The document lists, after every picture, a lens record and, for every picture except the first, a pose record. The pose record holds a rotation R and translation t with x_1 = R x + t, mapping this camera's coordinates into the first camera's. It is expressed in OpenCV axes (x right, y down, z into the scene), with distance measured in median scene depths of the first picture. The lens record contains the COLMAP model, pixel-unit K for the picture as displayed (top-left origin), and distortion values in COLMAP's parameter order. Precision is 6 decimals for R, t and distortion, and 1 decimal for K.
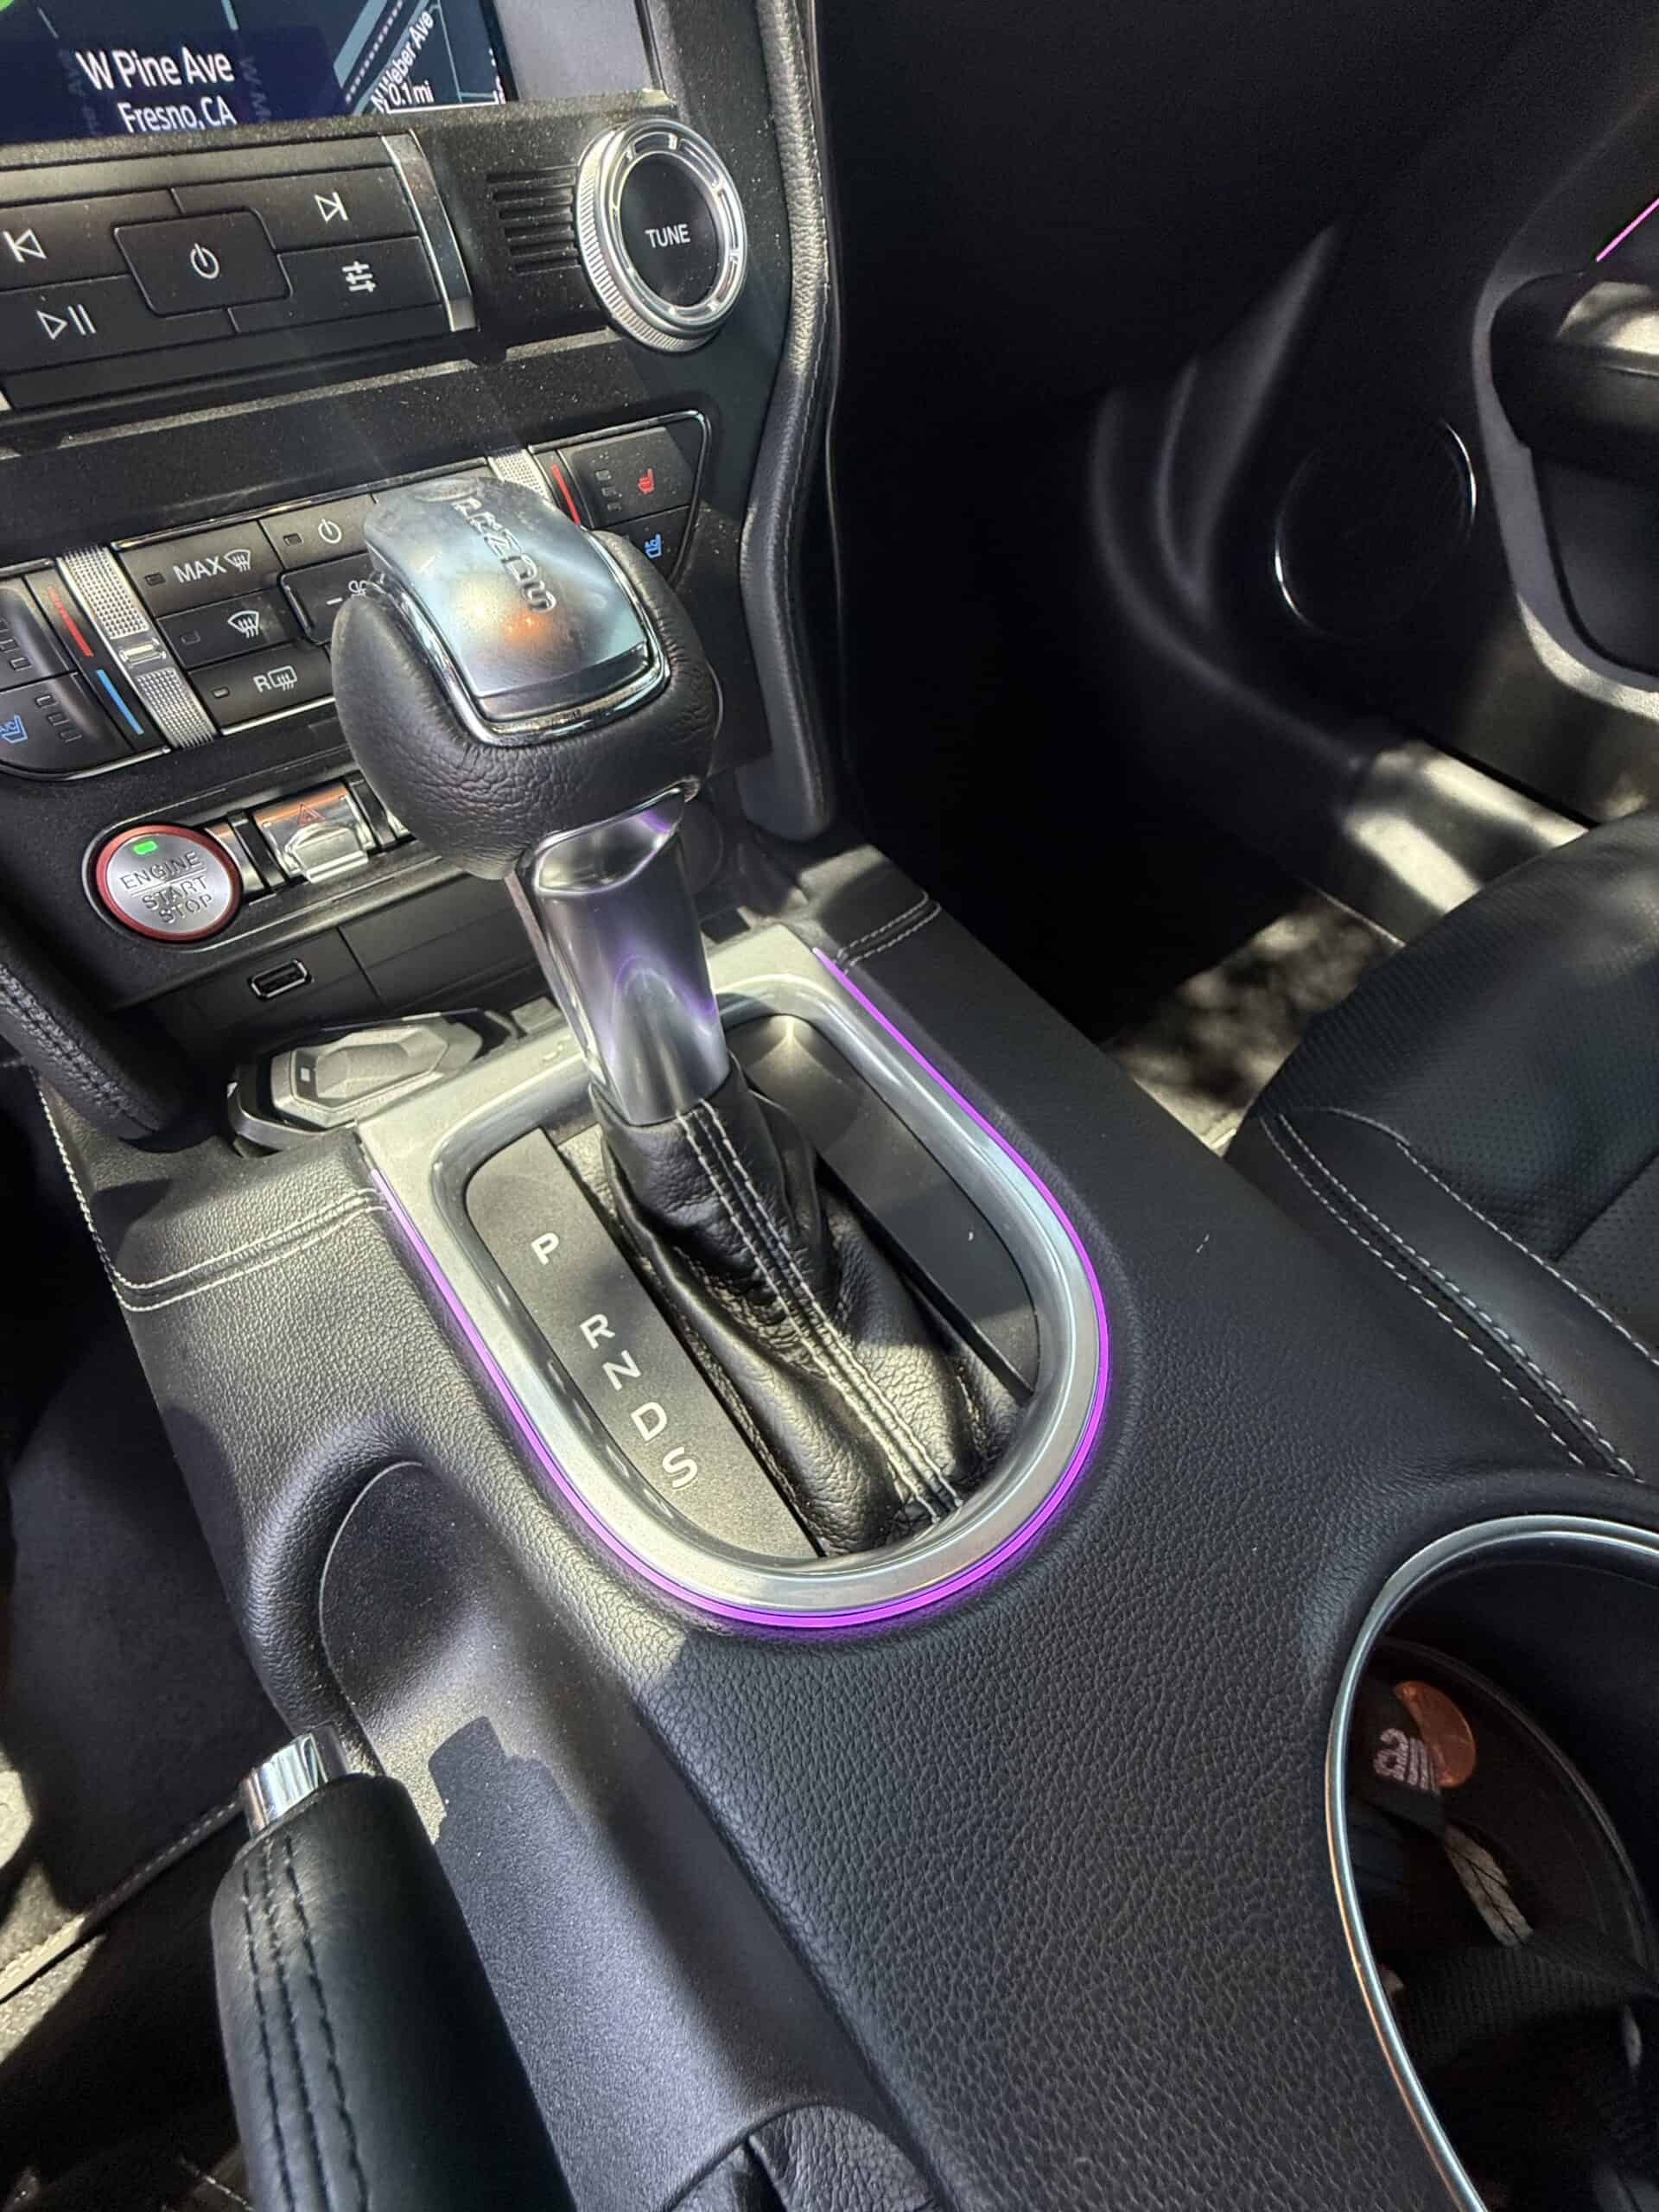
lens RADIAL K [[887.4, 0, 825.5], [0, 887.4, 1098.1], [0, 0, 1]] dist [-0.001106, -0.000265]
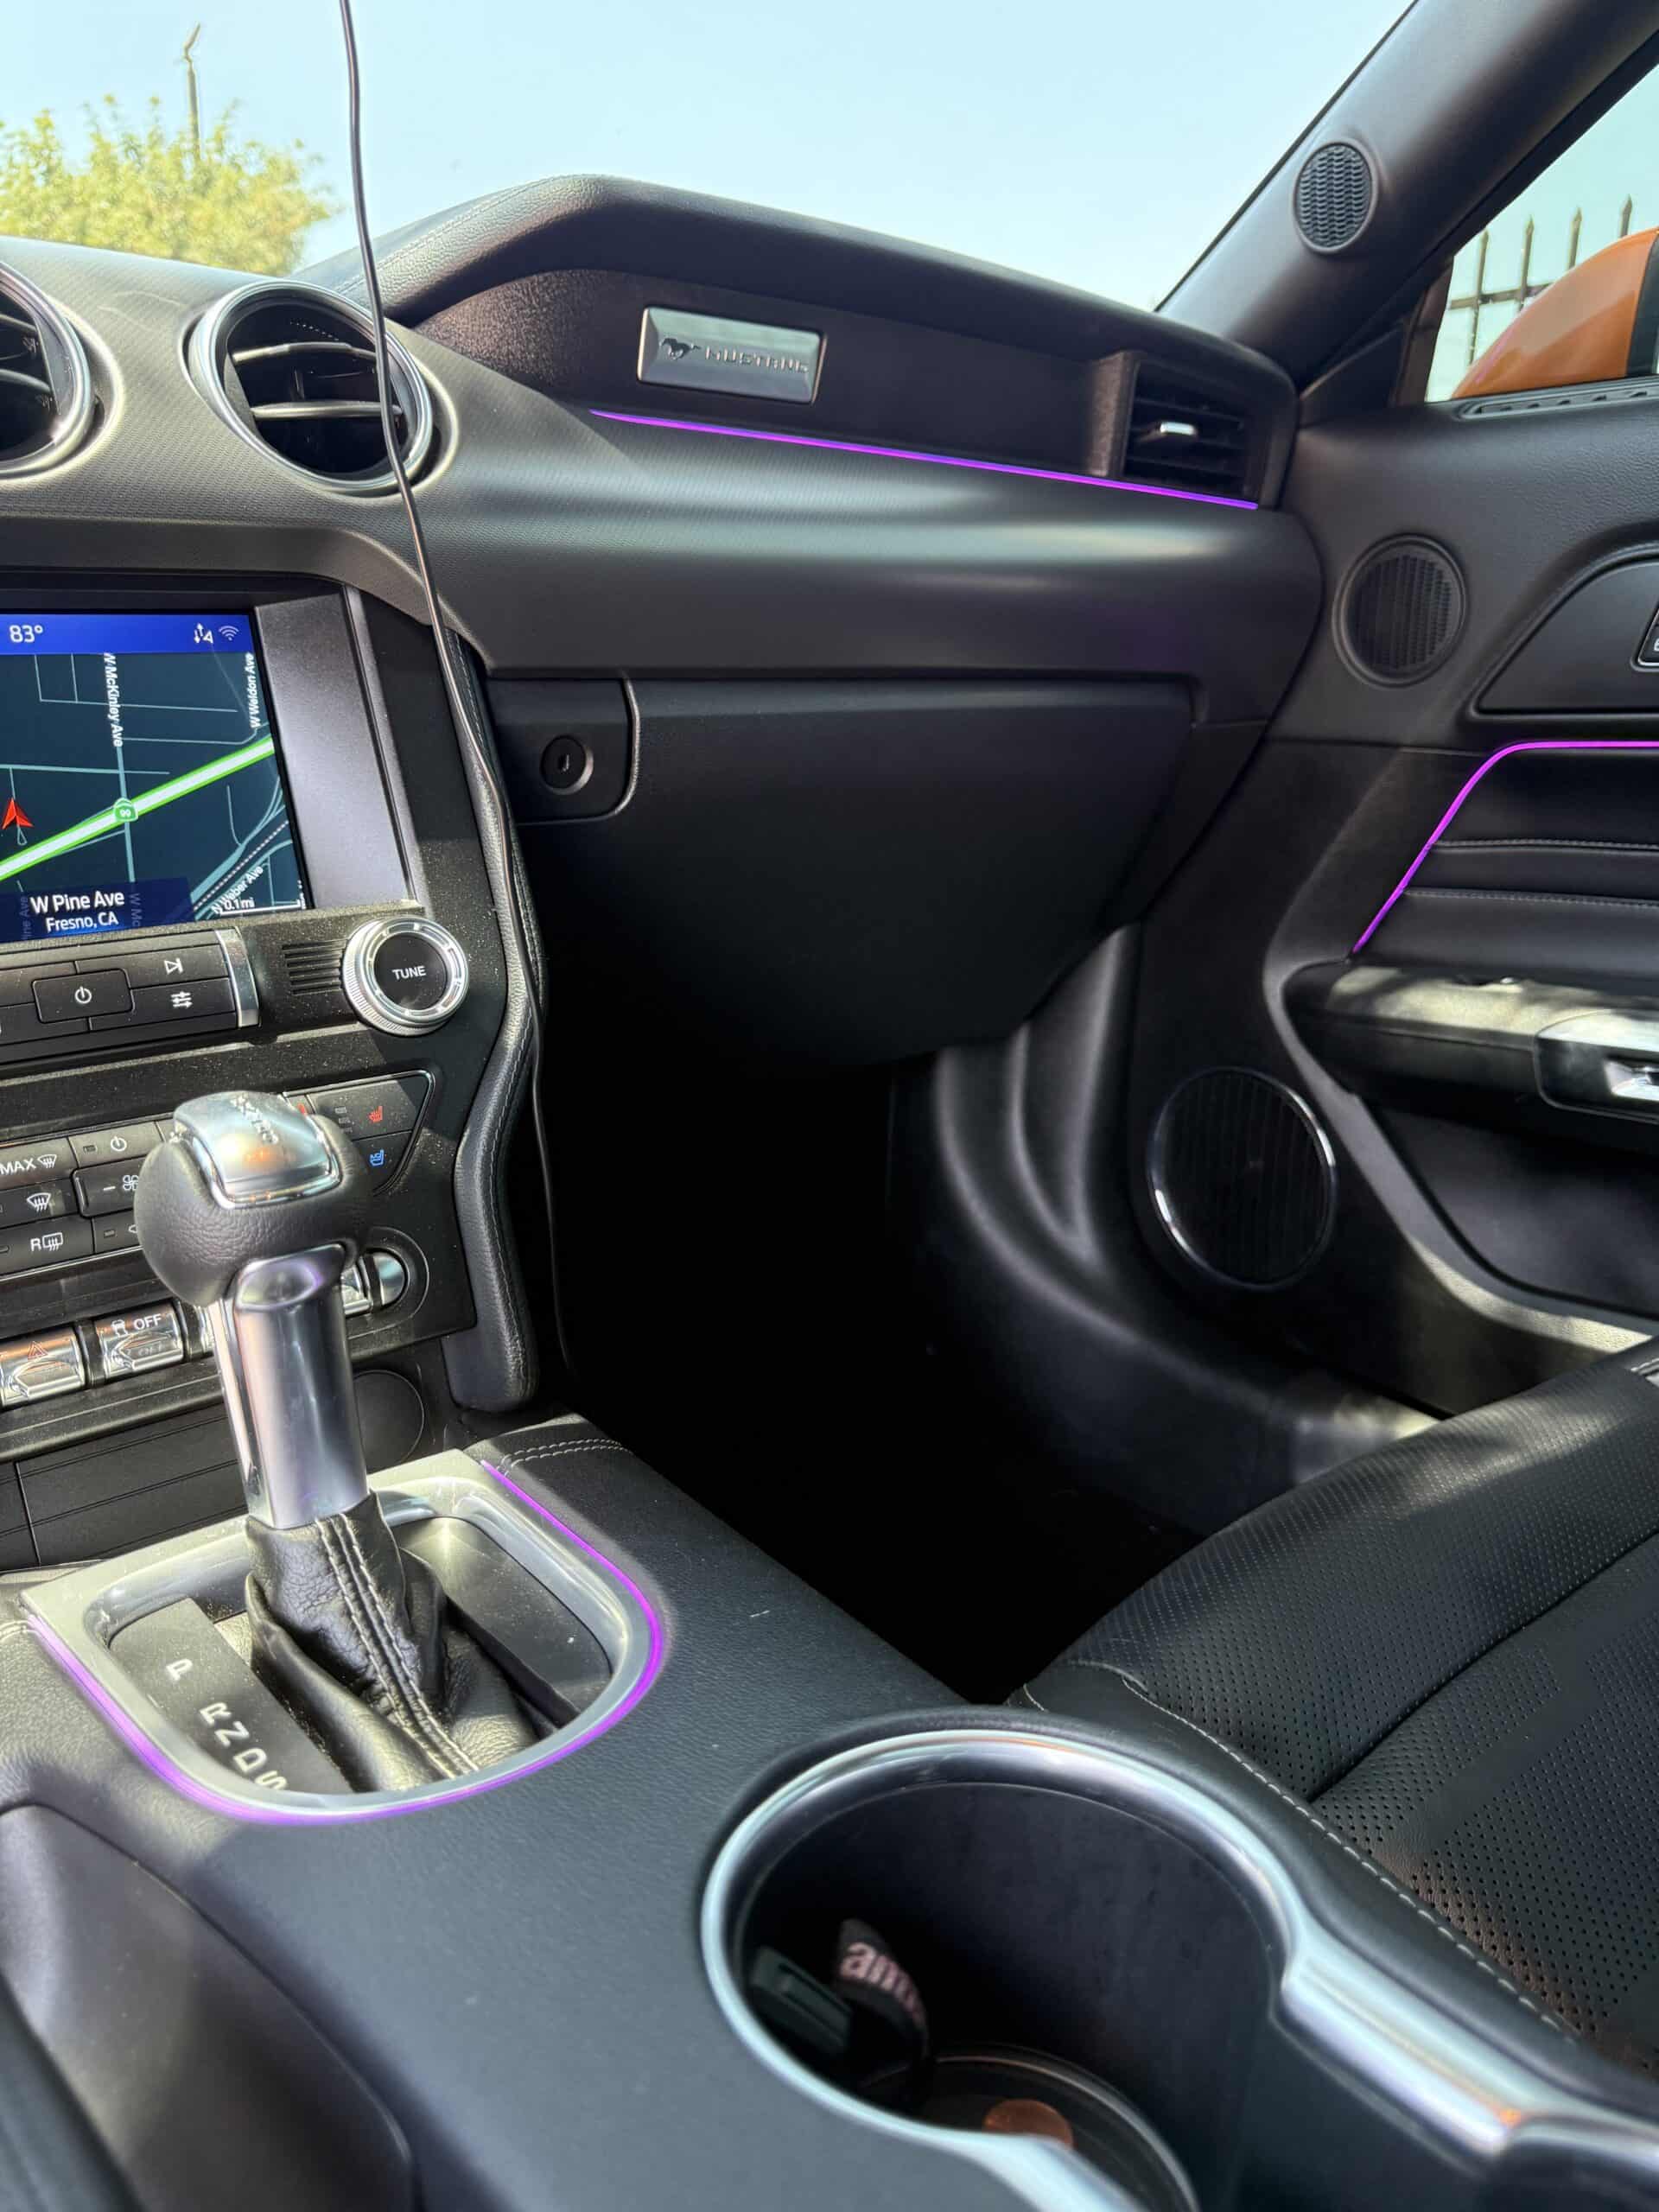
lens RADIAL K [[1559.9, 0, 840.4], [0, 1559.9, 1097.6], [0, 0, 1]] dist [0.110702, -0.226738]
pose [[0.997813, -0.019299, 0.063225, 0.364823], [0.053826, 0.792414, -0.607604, 0.788762], [-0.038375, 0.609678, 0.791719, -0.940430]]
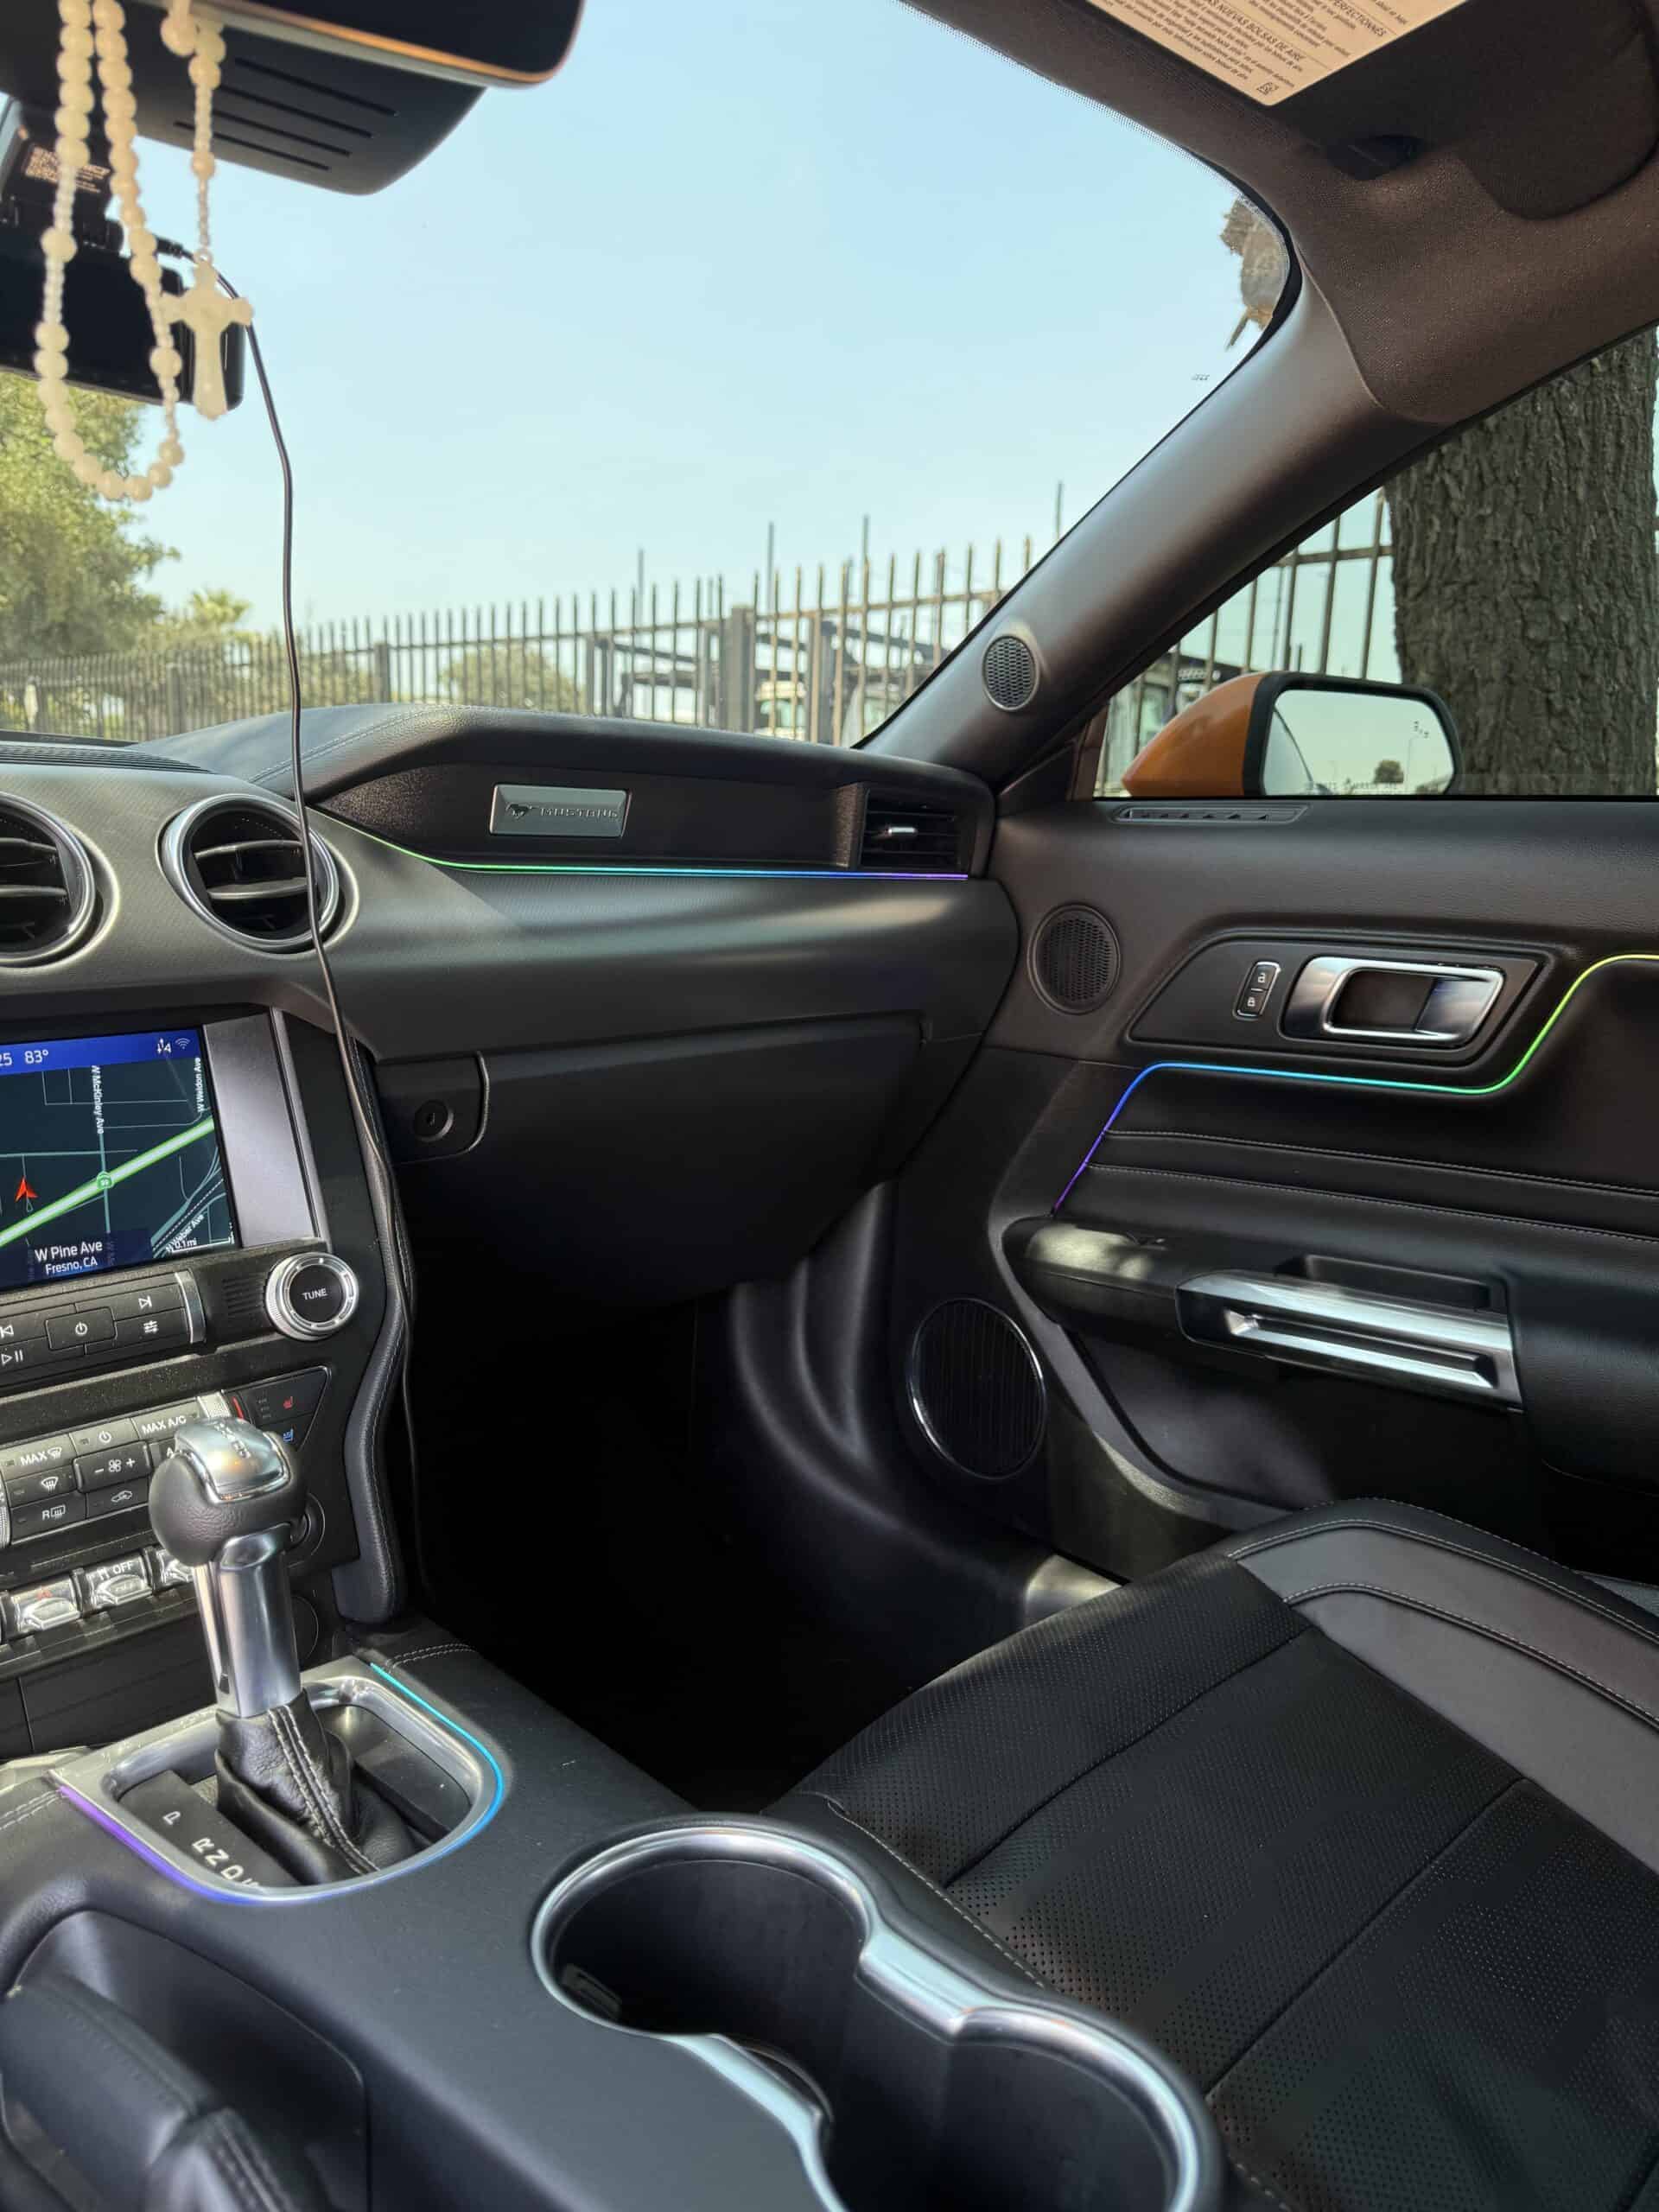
lens RADIAL K [[1559.9, 0, 840.4], [0, 1559.9, 1097.6], [0, 0, 1]] dist [0.110702, -0.226738]
pose [[0.984891, -0.012441, 0.172726, 0.381193], [0.126927, 0.730385, -0.671139, 1.225844], [-0.117807, 0.682923, 0.720929, -2.000765]]
